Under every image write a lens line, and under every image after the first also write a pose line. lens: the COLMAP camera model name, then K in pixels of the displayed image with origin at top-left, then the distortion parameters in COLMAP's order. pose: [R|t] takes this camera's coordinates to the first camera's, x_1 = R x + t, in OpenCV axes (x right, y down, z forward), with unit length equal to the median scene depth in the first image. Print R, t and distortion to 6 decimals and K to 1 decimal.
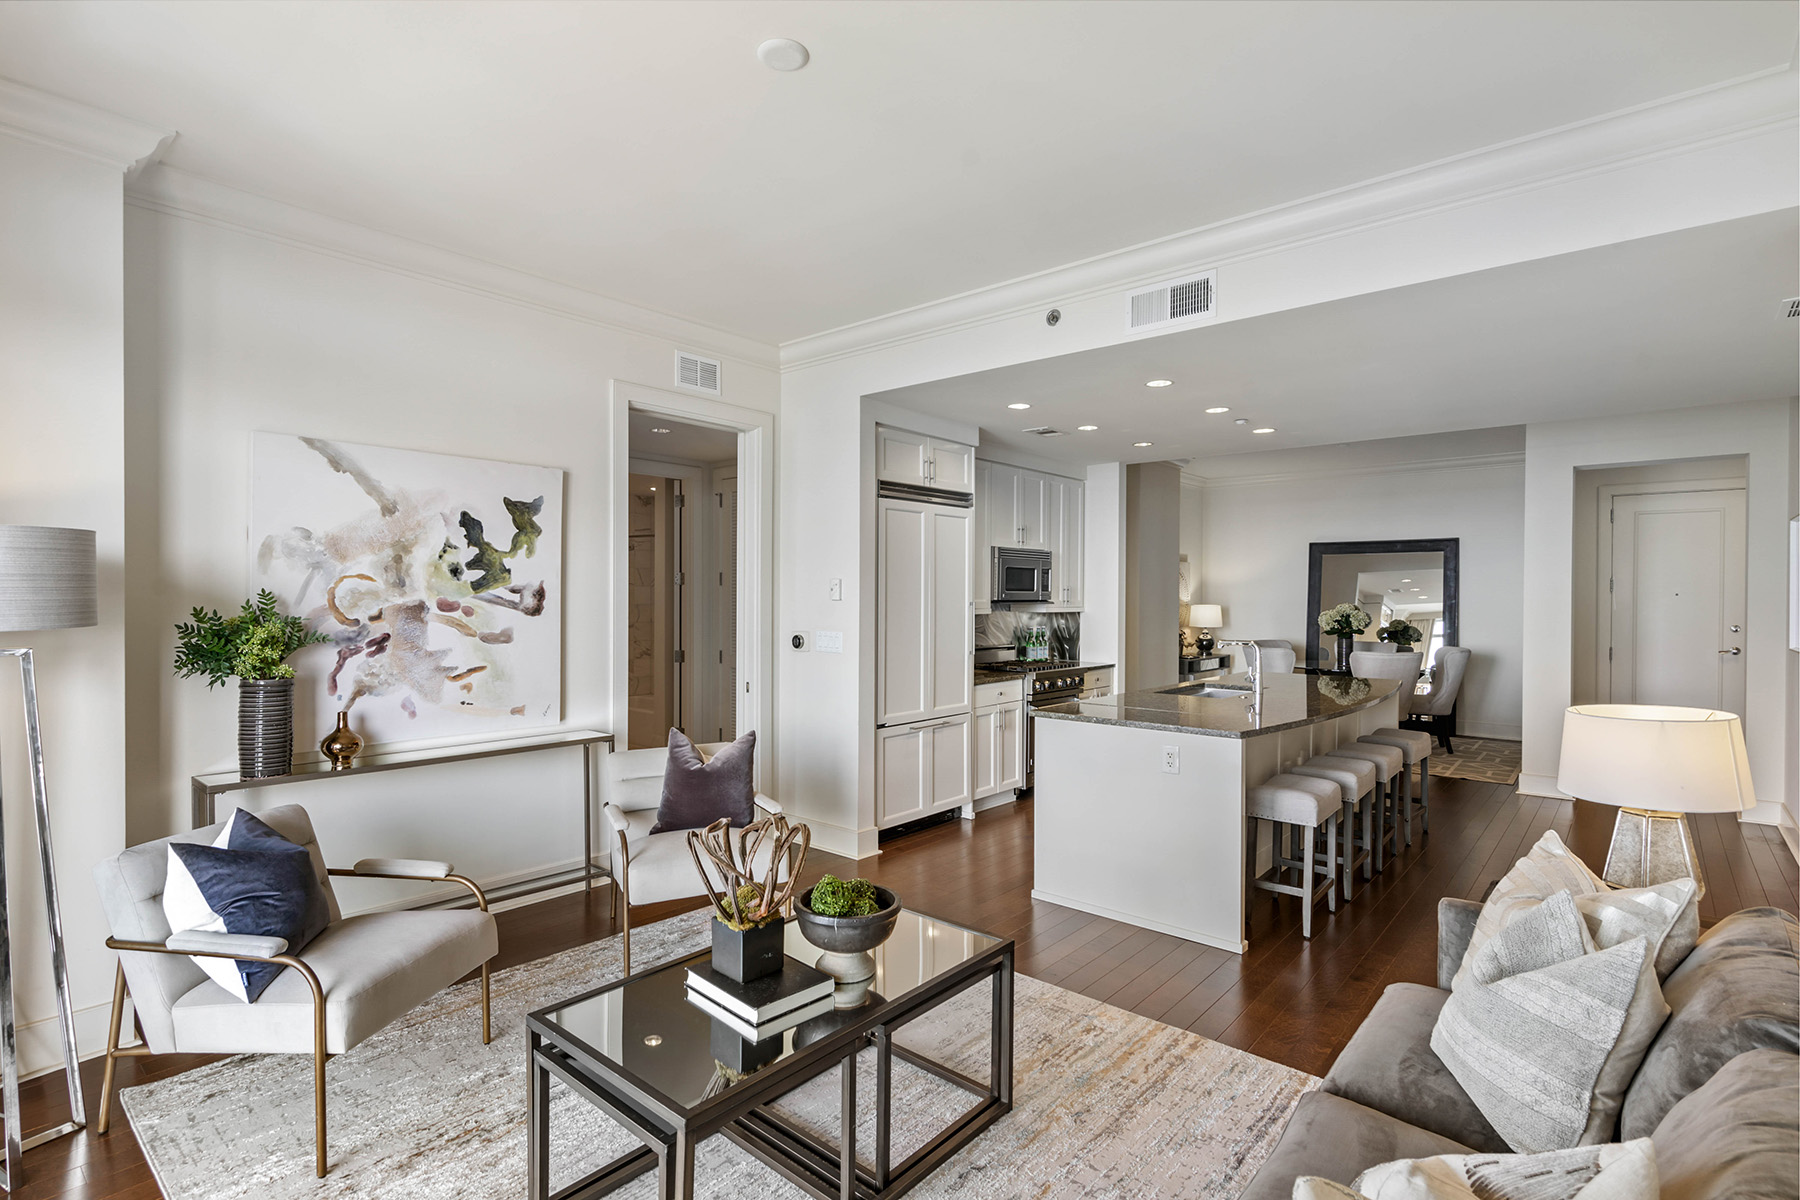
lens RADIAL K [[890.0, 0, 890.3], [0, 890.0, 596.4], [0, 0, 1]] dist [0.008901, -0.002175]
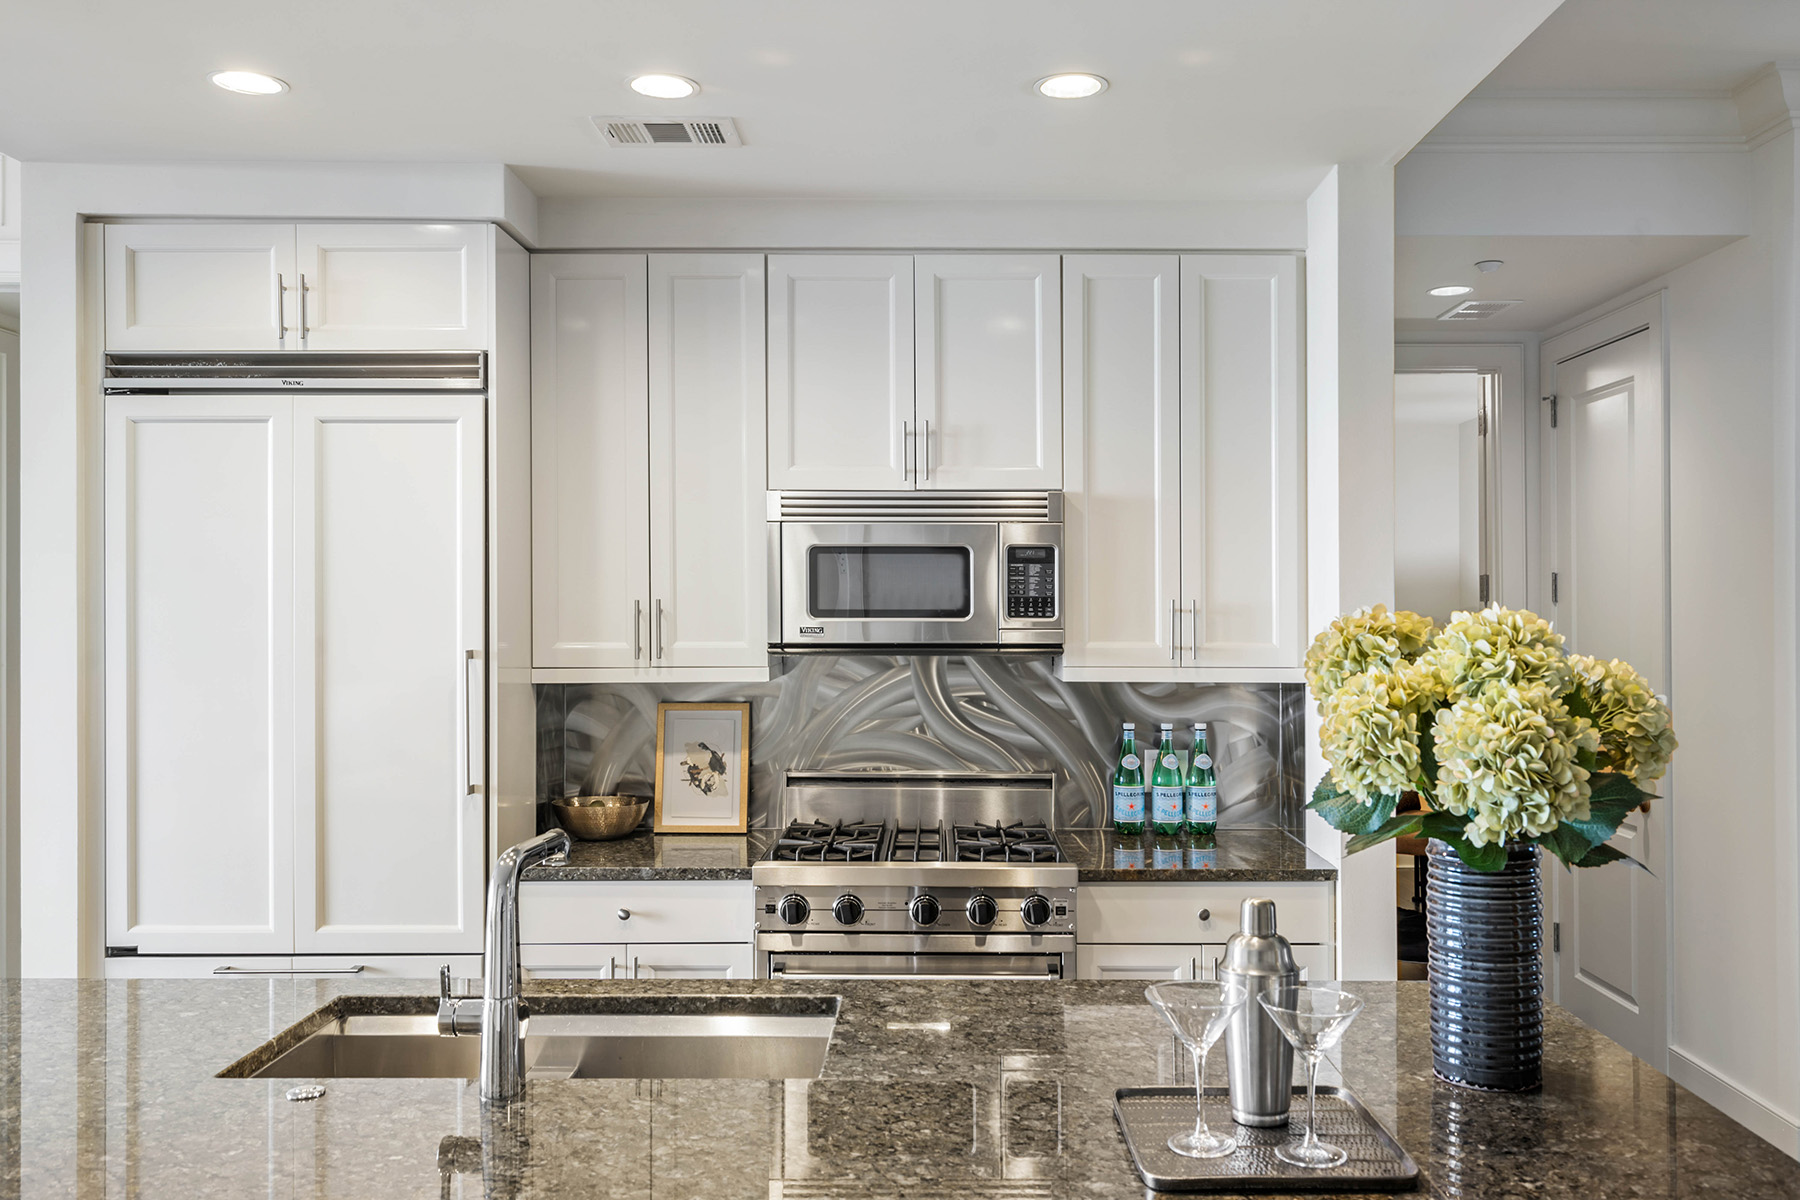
lens RADIAL K [[1537.1, 0, 940.7], [0, 1537.1, 602.6], [0, 0, 1]] dist [0.025393, -0.011092]
pose [[0.648738, -0.006578, -0.760983, 0.818588], [0.001489, 0.999972, -0.007374, -0.009653], [0.761010, 0.003651, 0.648730, 0.864738]]
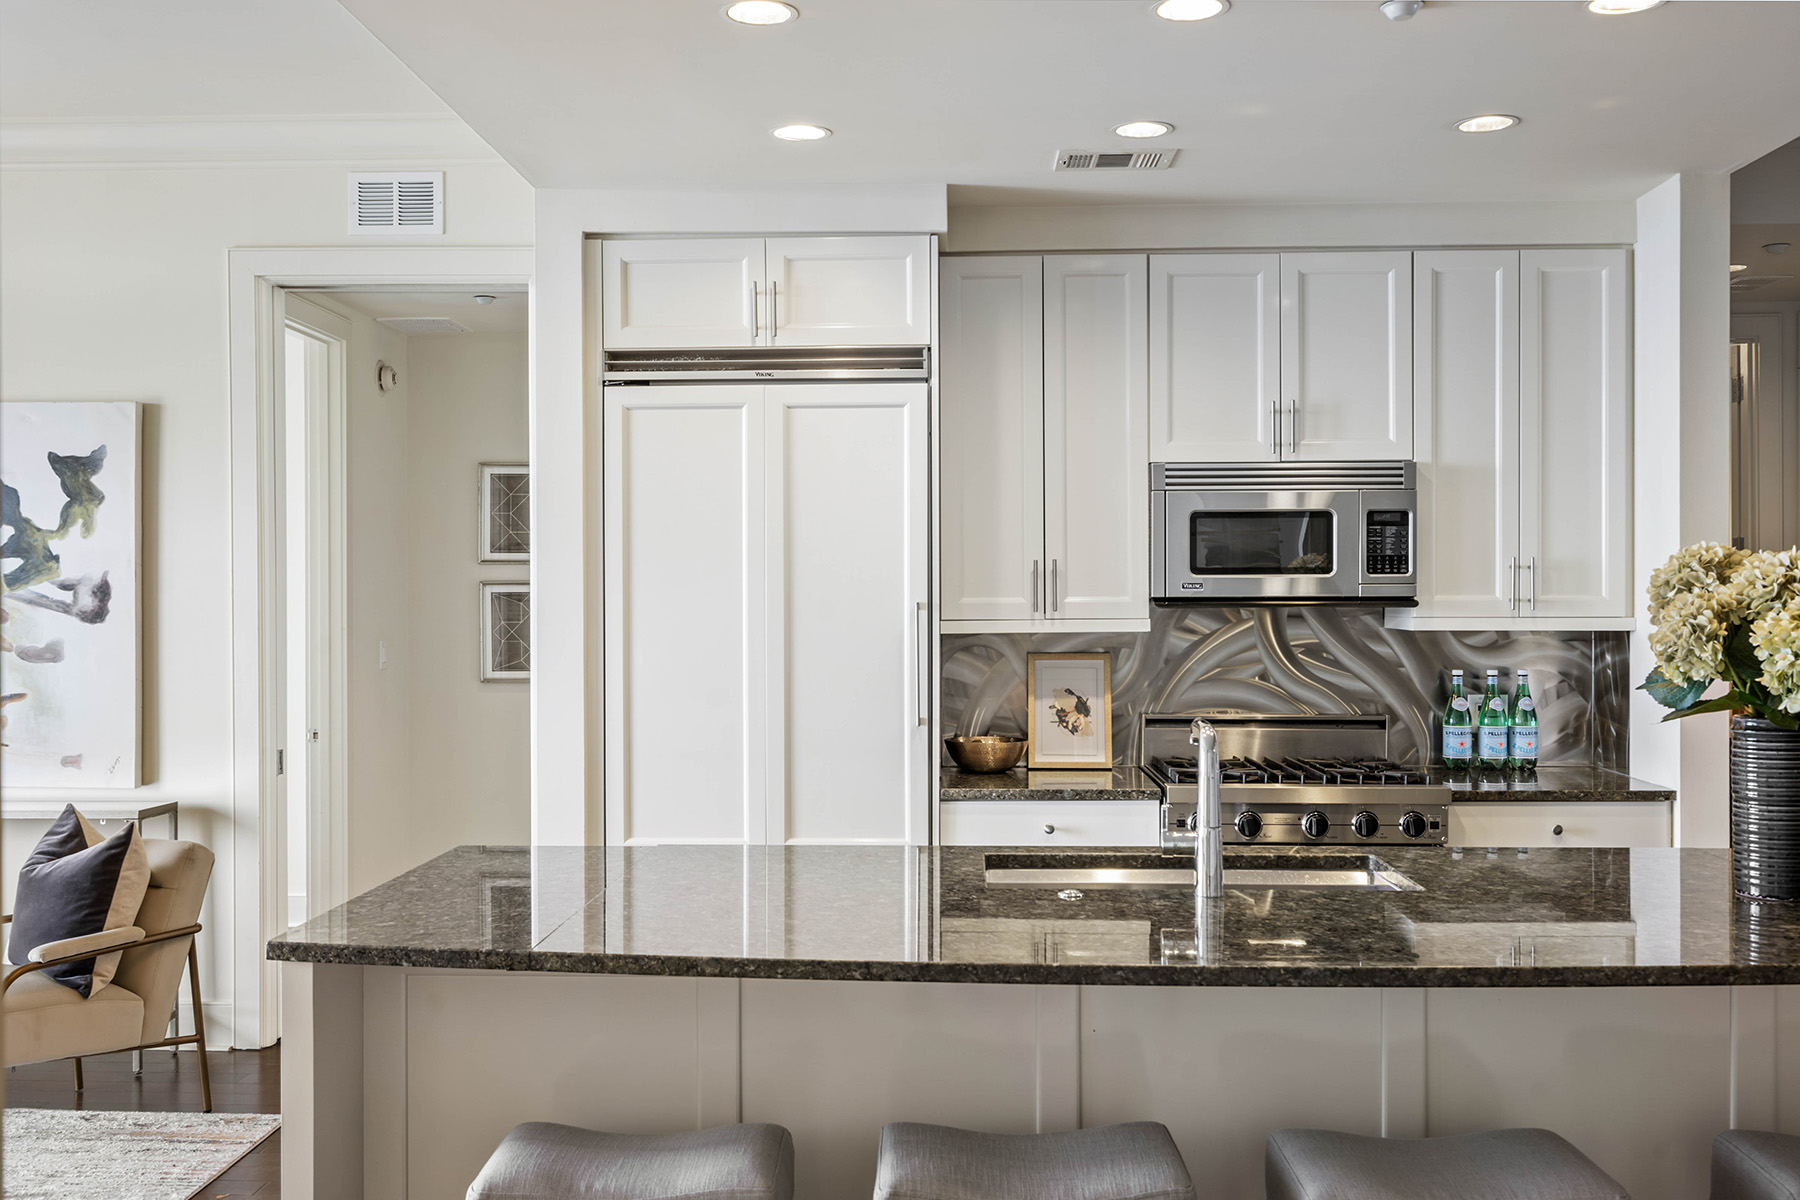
lens RADIAL K [[1751.5, 0, 893.8], [0, 1751.5, 609.4], [0, 0, 1]] dist [0.017058, 0.000000]
pose [[0.618231, 0.002659, -0.785992, 0.871924], [0.005638, 0.999954, 0.007818, 0.003634], [0.785976, -0.009265, 0.618187, 0.554863]]
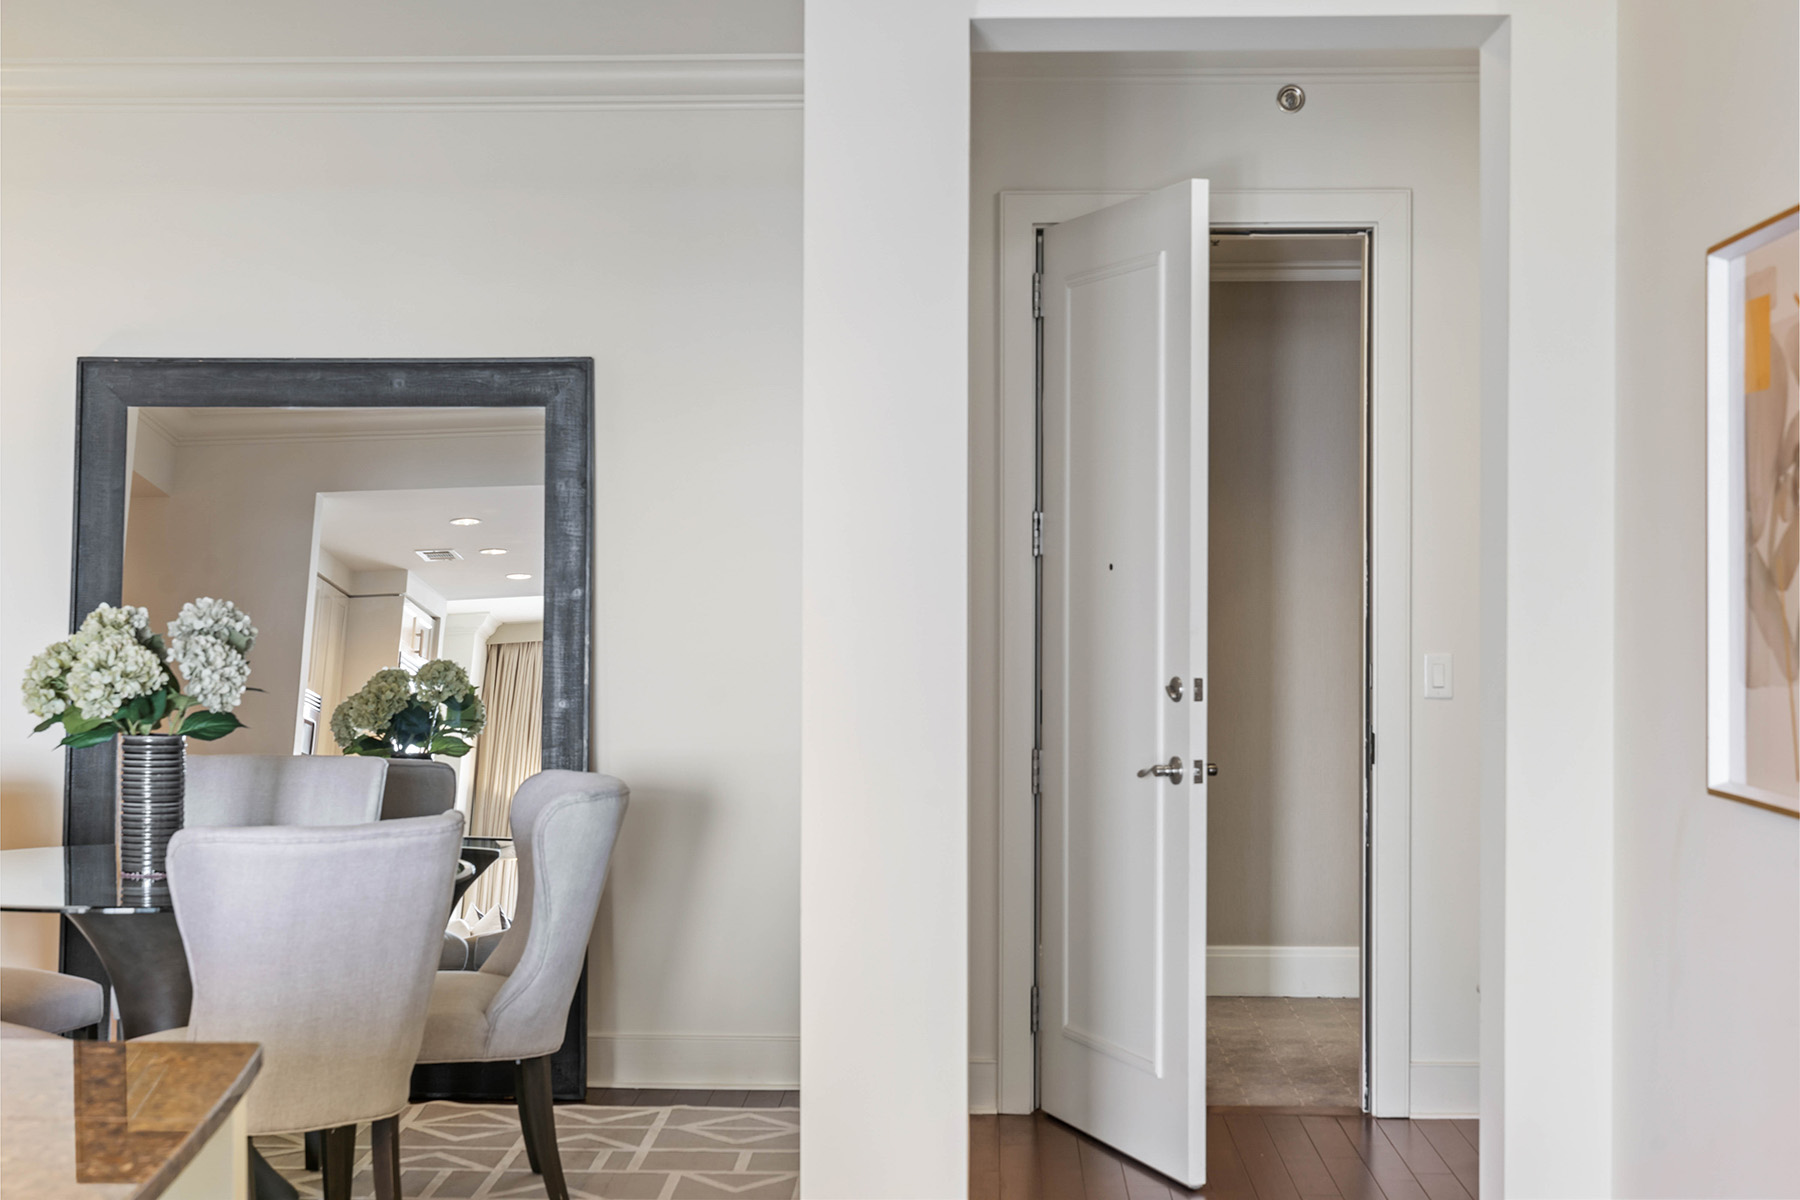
lens RADIAL K [[2533.6, 0, 906.5], [0, 2533.6, 602.0], [0, 0, 1]] dist [-0.001717, 0.000000]
pose [[0.787945, -0.005832, 0.615718, 0.446907], [0.000217, 0.999958, 0.009194, 0.001728], [-0.615746, -0.007111, 0.787913, 0.633759]]
